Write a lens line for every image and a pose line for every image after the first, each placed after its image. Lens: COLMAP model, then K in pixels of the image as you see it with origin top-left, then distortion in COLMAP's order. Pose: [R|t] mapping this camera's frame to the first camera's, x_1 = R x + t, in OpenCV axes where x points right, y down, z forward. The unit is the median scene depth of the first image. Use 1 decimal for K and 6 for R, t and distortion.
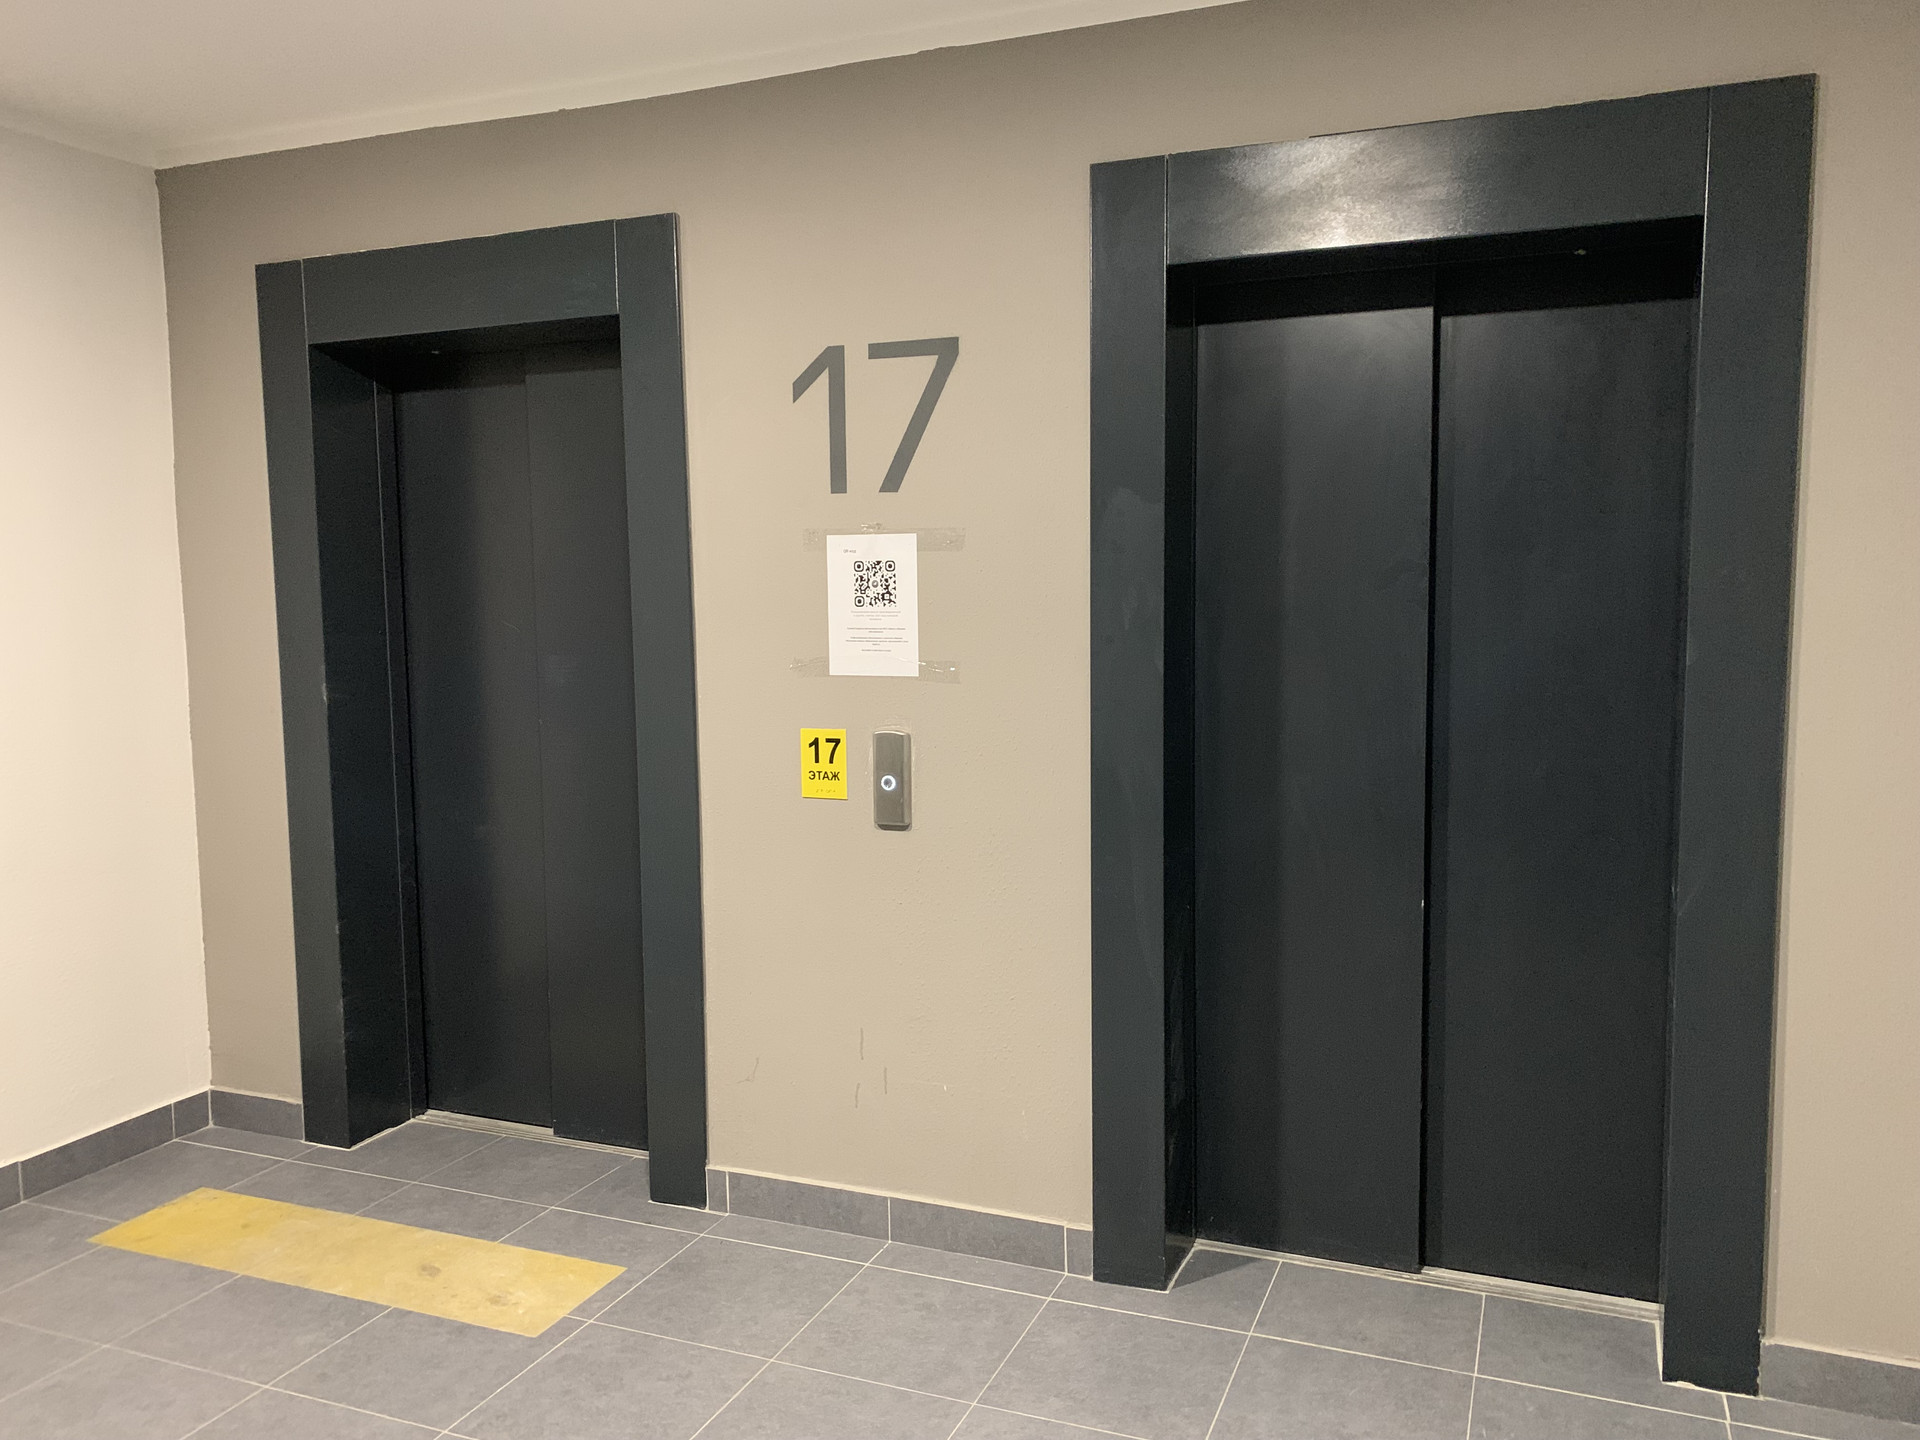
lens RADIAL K [[1451.0, 0, 960.0], [0, 1451.0, 720.0], [0, 0, 1]] dist [0.009290, -0.060008]
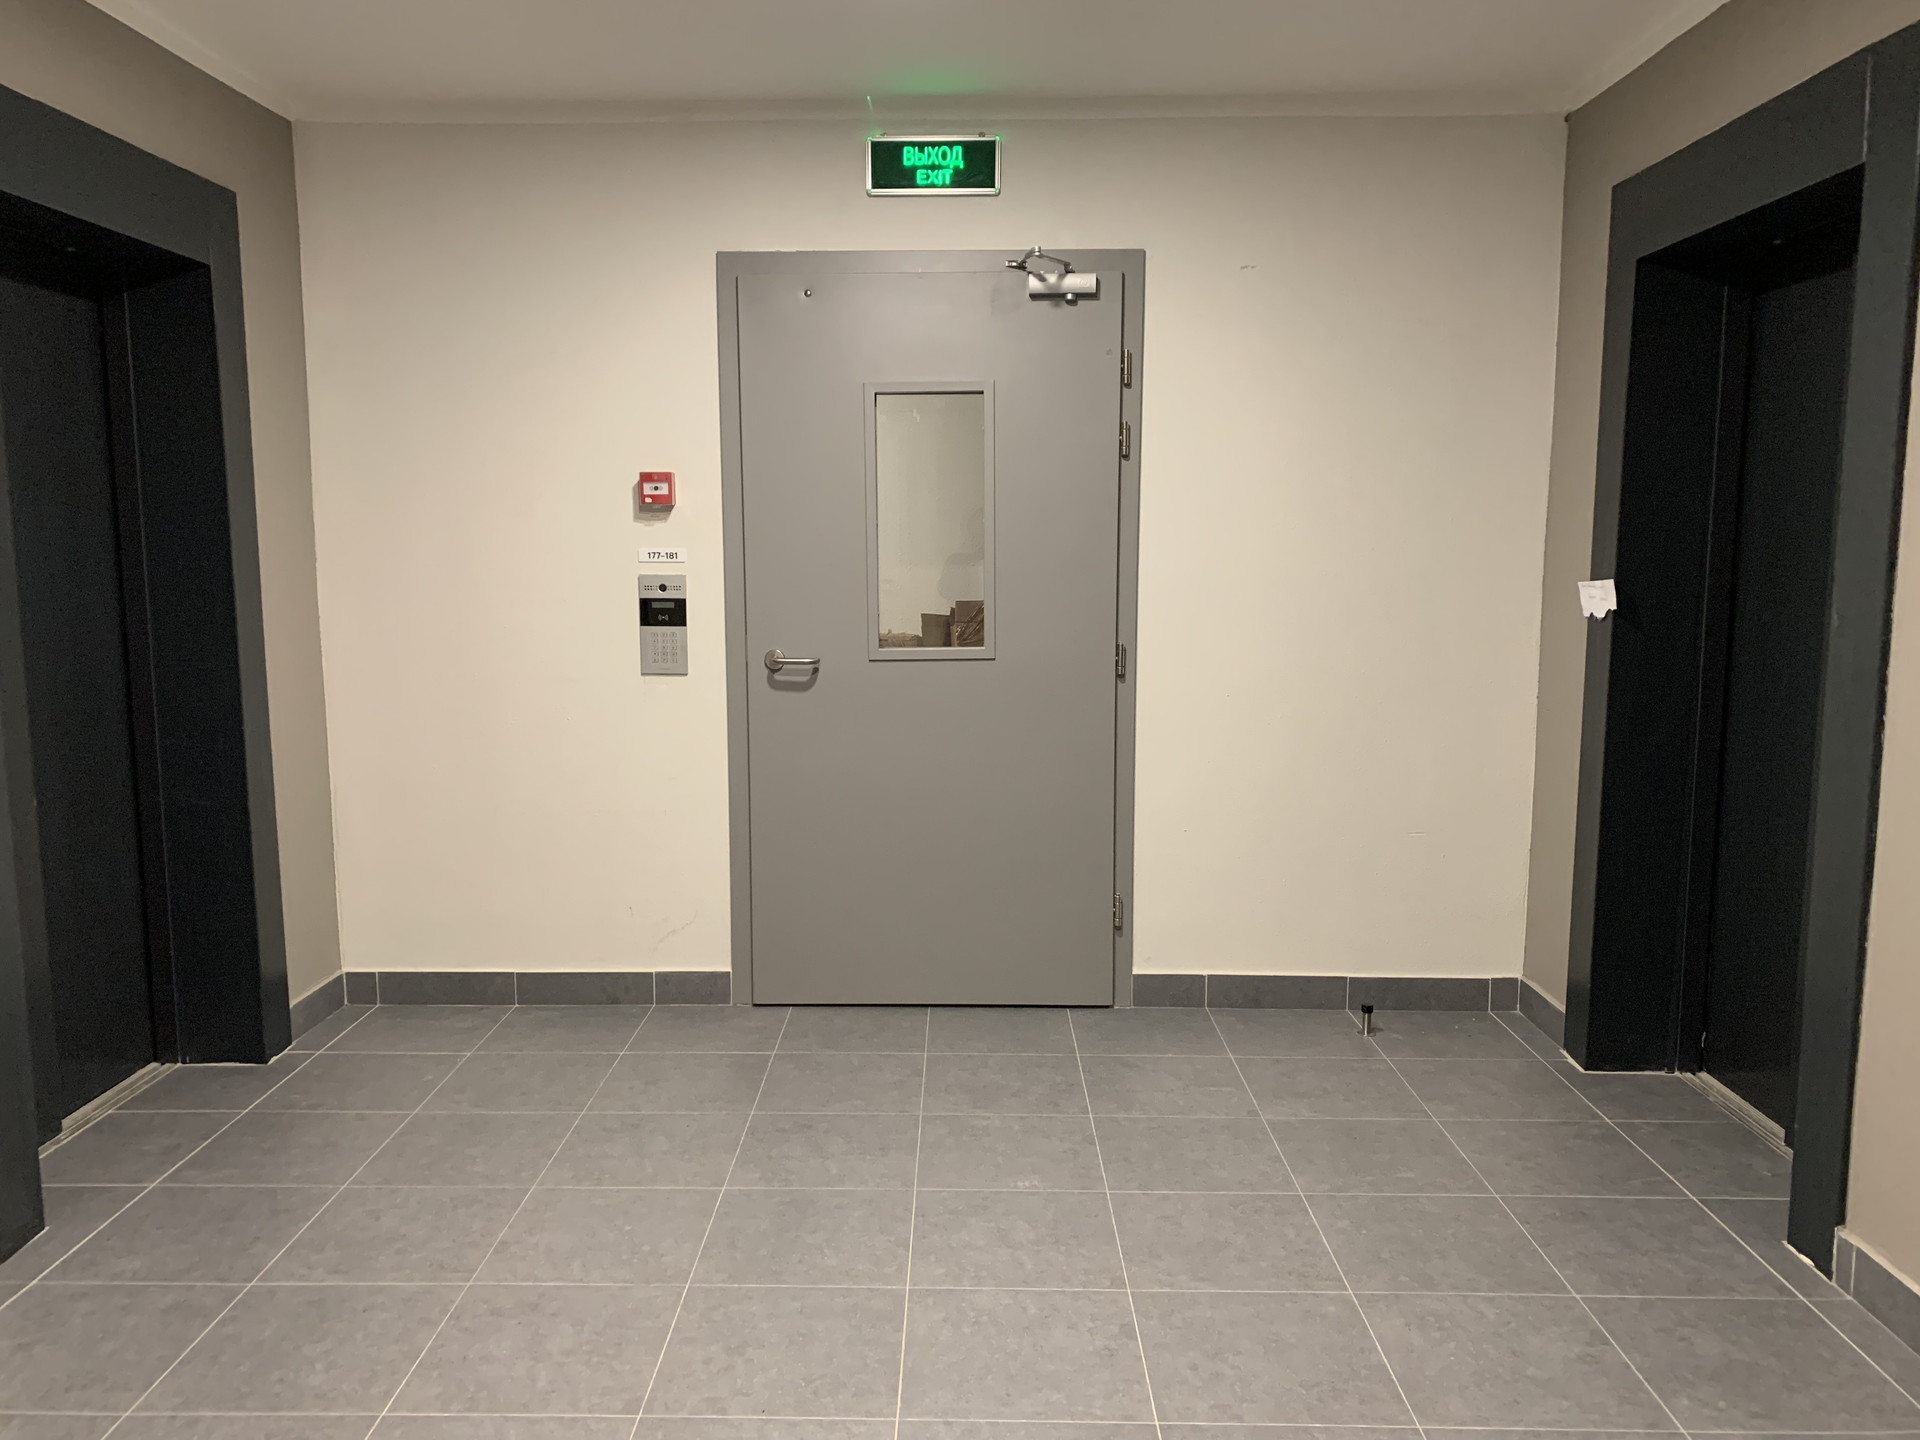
lens RADIAL K [[1451.0, 0, 960.0], [0, 1451.0, 720.0], [0, 0, 1]] dist [0.009290, -0.060008]
pose [[0.360439, 0.135411, -0.922902, 0.300093], [-0.097607, 0.989450, 0.107055, -0.007824], [0.927662, 0.051495, 0.369853, 0.211478]]
